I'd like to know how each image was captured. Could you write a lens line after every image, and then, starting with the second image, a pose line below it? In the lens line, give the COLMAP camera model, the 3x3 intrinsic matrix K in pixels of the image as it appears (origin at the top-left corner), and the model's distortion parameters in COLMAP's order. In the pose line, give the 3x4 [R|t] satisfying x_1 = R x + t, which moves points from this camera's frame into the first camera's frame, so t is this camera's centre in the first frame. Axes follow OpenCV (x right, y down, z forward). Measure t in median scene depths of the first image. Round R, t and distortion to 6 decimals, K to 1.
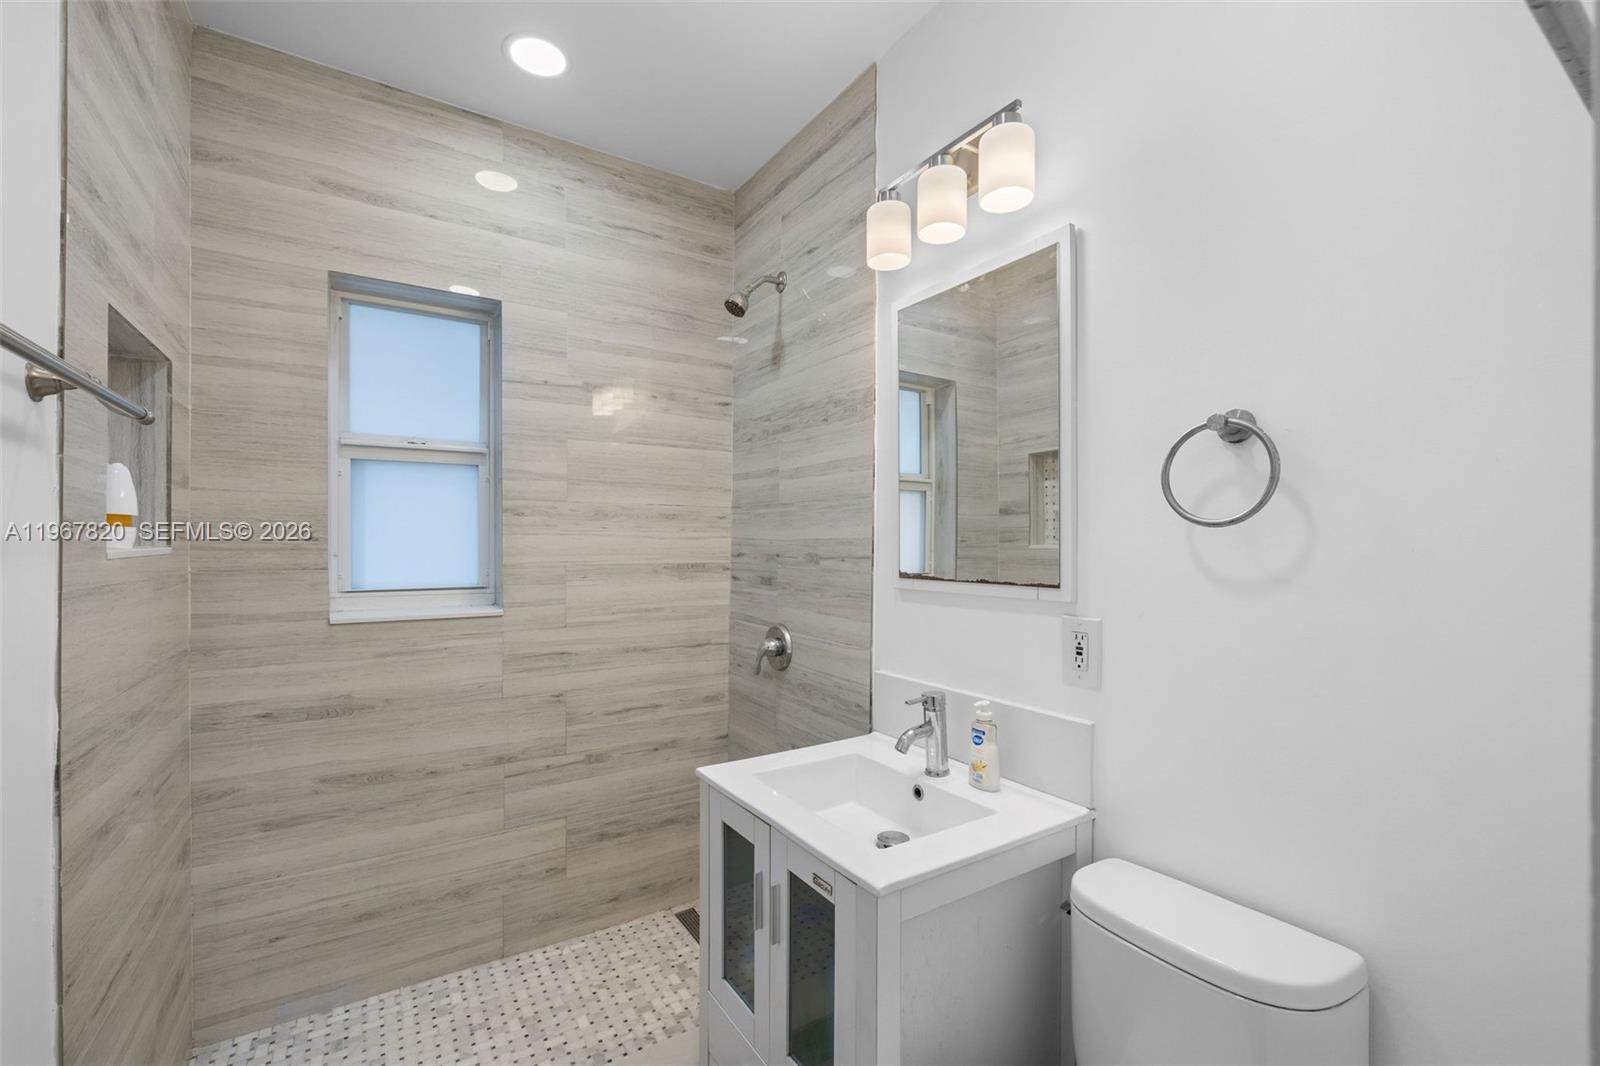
lens RADIAL K [[675.6, 0, 798.5], [0, 675.6, 536.8], [0, 0, 1]] dist [-0.001711, -0.000250]
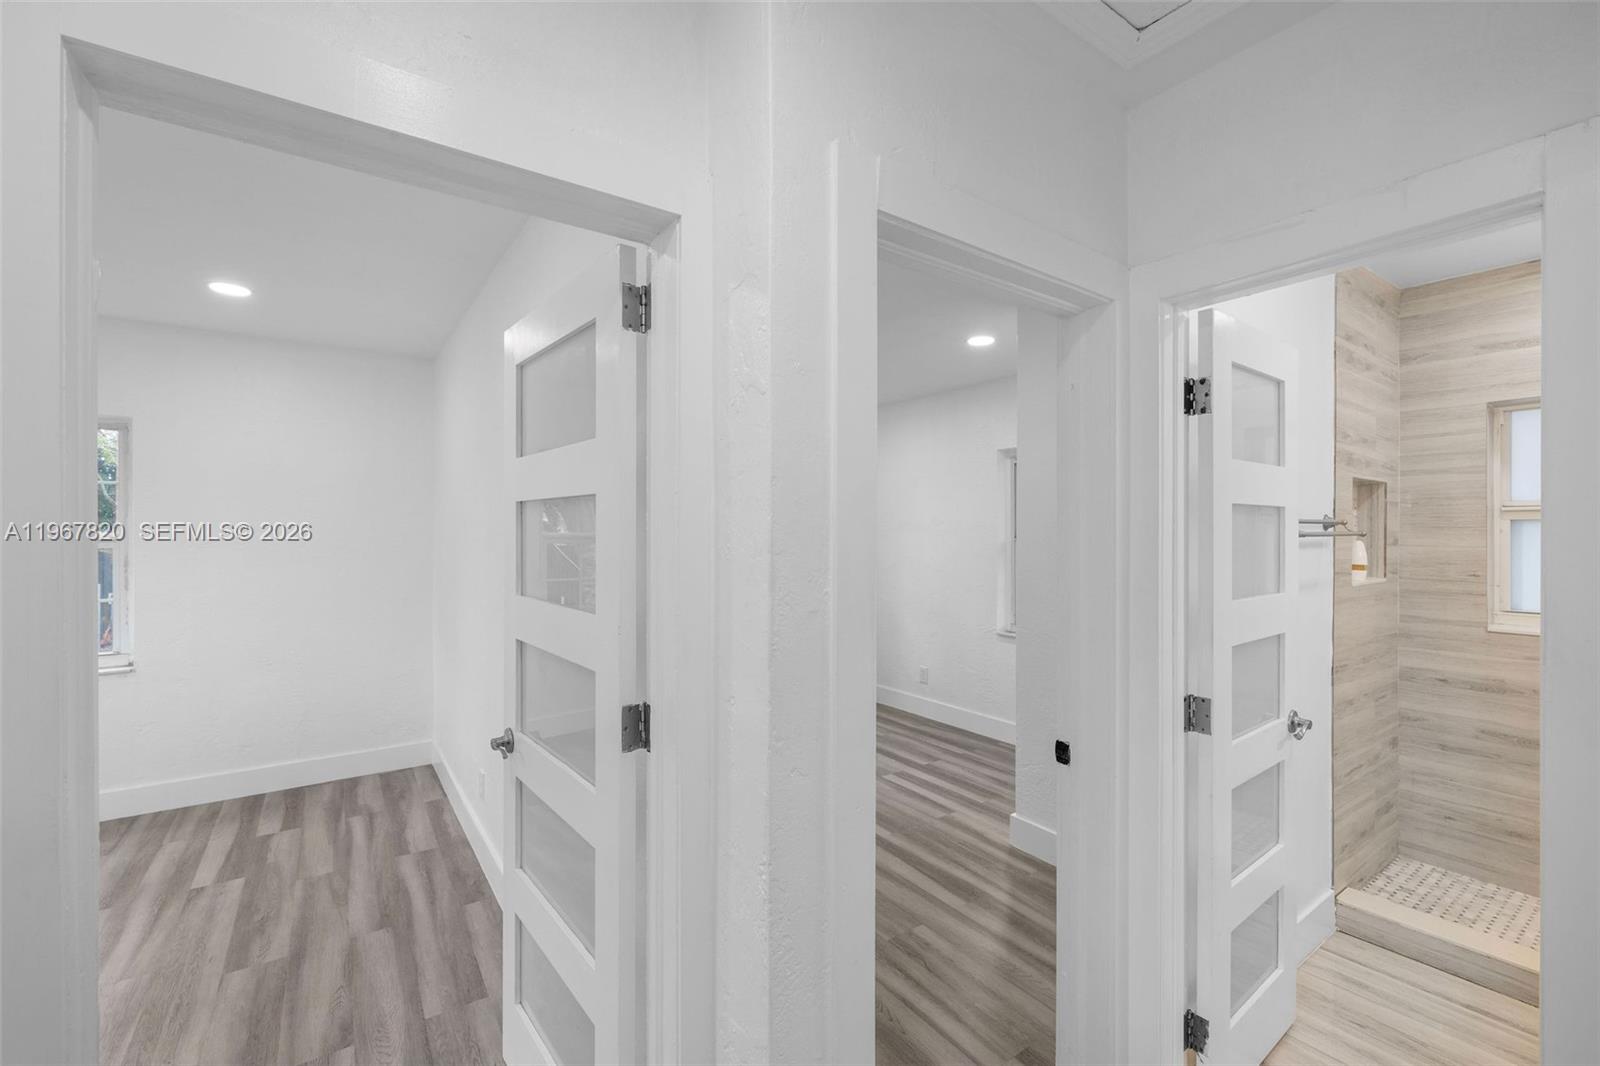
lens RADIAL K [[675.6, 0, 798.5], [0, 675.6, 536.8], [0, 0, 1]] dist [-0.001711, -0.000250]
pose [[0.053927, 0.007340, -0.998518, 0.806092], [0.002142, 0.999970, 0.007467, -0.107917], [0.998543, -0.002541, 0.053910, -0.696593]]
